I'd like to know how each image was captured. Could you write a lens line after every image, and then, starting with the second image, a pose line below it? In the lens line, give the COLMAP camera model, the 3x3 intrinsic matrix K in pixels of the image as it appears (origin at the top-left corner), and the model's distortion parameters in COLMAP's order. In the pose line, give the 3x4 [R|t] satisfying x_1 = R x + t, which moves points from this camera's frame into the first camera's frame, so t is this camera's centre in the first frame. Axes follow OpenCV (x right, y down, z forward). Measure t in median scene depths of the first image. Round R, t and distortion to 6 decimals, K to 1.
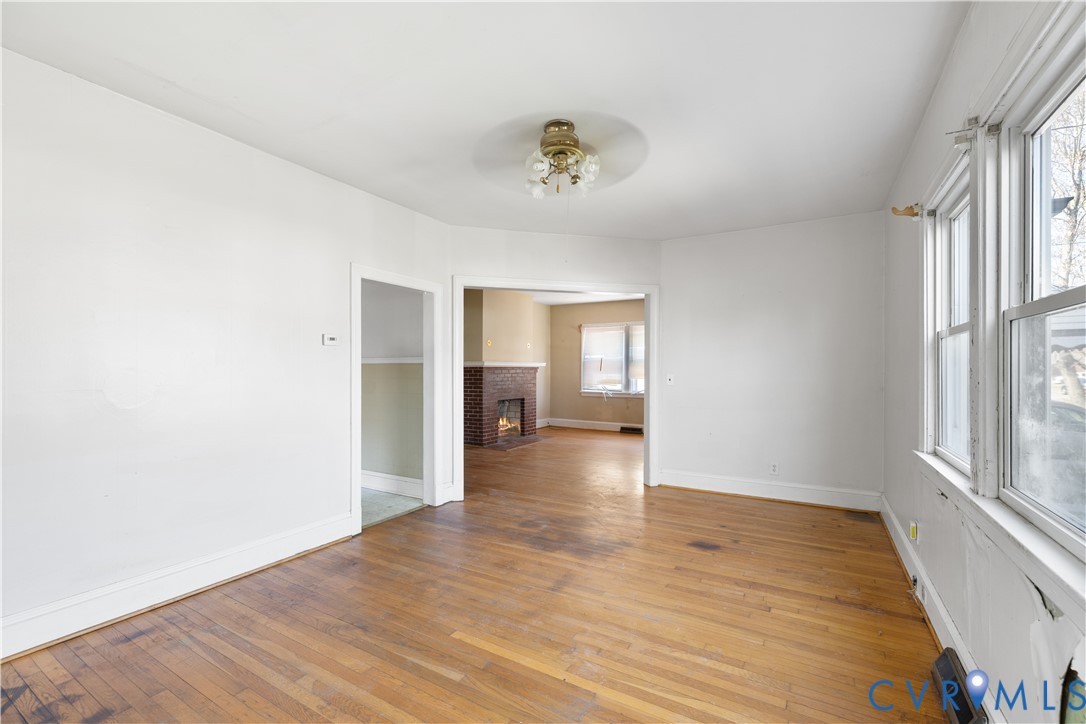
lens RADIAL K [[461.6, 0, 542.6], [0, 461.6, 368.5], [0, 0, 1]] dist [0.003889, 0.000312]
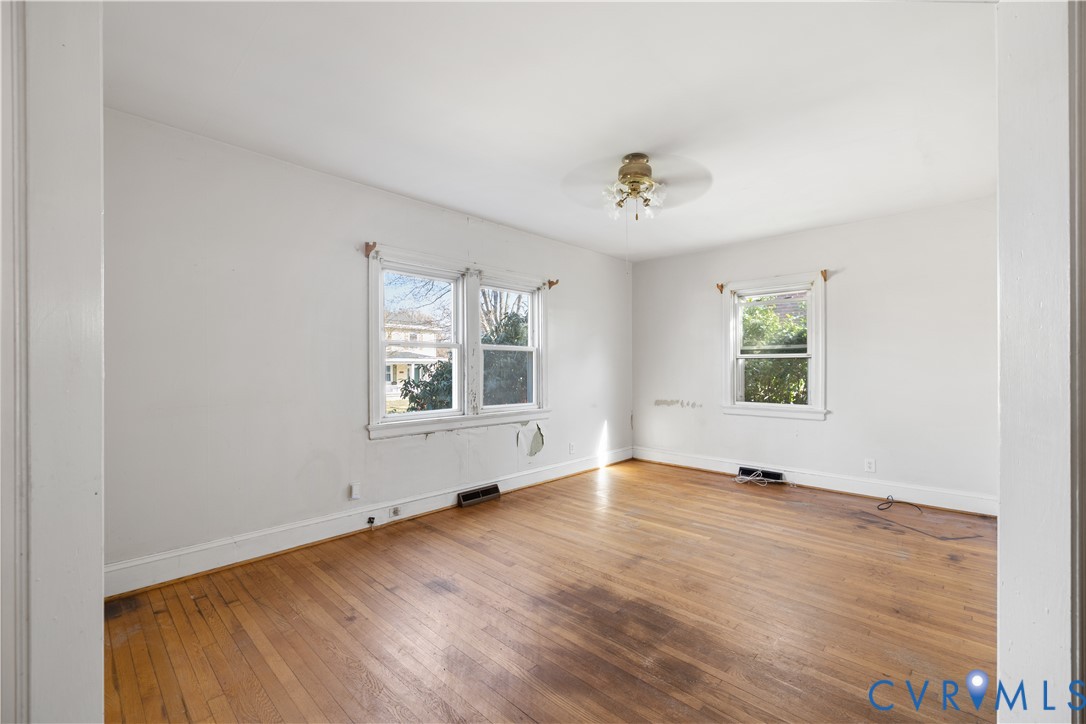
lens RADIAL K [[461.6, 0, 540.8], [0, 461.6, 368.5], [0, 0, 1]] dist [0.003889, 0.000312]
pose [[-0.974041, 0.002180, 0.226361, 0.001312], [0.000832, 0.999981, -0.006051, 0.004746], [-0.226370, -0.005706, -0.974025, 0.621388]]
